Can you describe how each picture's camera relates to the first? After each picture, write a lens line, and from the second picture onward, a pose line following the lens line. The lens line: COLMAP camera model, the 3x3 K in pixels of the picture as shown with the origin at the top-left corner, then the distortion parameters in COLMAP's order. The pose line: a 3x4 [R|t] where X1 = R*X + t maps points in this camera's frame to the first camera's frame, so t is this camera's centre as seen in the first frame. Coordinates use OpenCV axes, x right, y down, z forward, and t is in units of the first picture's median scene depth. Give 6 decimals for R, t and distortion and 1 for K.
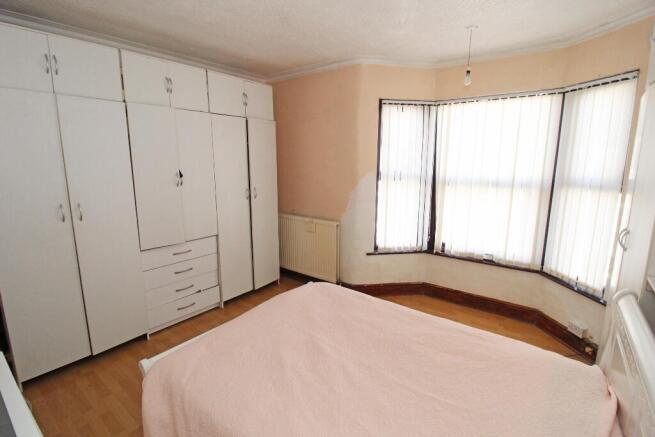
lens RADIAL K [[315.0, 0, 330.0], [0, 315.0, 217.1], [0, 0, 1]] dist [-0.001147, -0.000641]
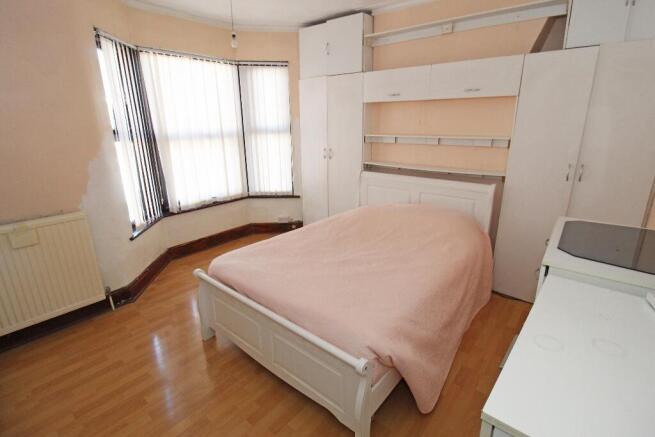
lens RADIAL K [[315.0, 0, 330.2], [0, 315.0, 217.2], [0, 0, 1]] dist [-0.001147, -0.000641]
pose [[0.046693, -0.300453, 0.952653, -0.684688], [0.185152, 0.939770, 0.287315, -0.077281], [-0.981600, 0.162970, 0.099511, 0.508606]]
